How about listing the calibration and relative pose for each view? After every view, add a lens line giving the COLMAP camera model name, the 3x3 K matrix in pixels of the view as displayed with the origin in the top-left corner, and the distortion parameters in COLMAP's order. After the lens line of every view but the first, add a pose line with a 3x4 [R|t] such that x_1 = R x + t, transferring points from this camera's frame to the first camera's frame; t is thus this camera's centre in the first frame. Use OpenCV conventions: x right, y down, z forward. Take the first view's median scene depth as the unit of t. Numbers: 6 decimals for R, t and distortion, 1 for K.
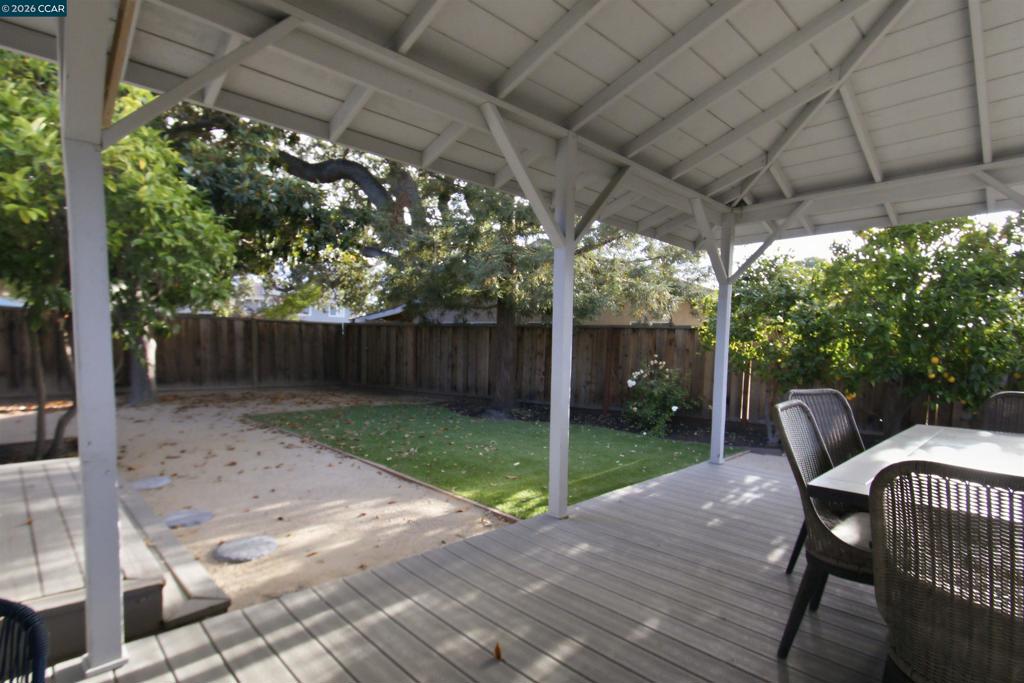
lens RADIAL K [[477.1, 0, 512.0], [0, 477.1, 341.5], [0, 0, 1]] dist [-0.000761, -0.000041]
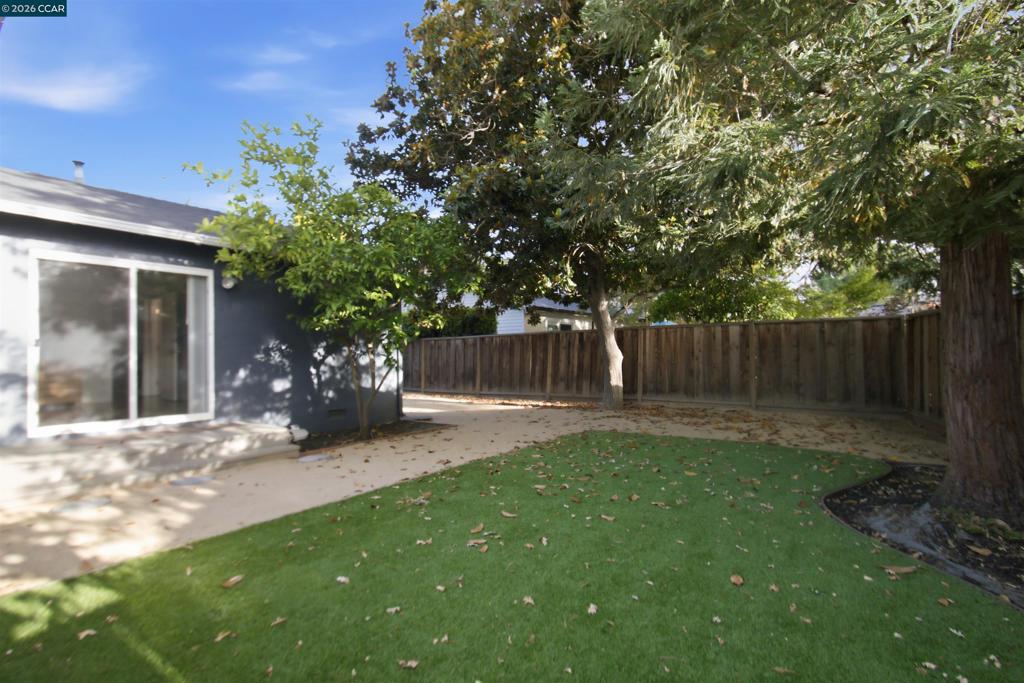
lens RADIAL K [[477.1, 0, 512.0], [0, 477.1, 341.5], [0, 0, 1]] dist [-0.000761, -0.000041]
pose [[0.123040, -0.051866, -0.991045, 0.227950], [0.018516, 0.998579, -0.049962, 0.020633], [0.992229, -0.012203, 0.123826, 0.506132]]
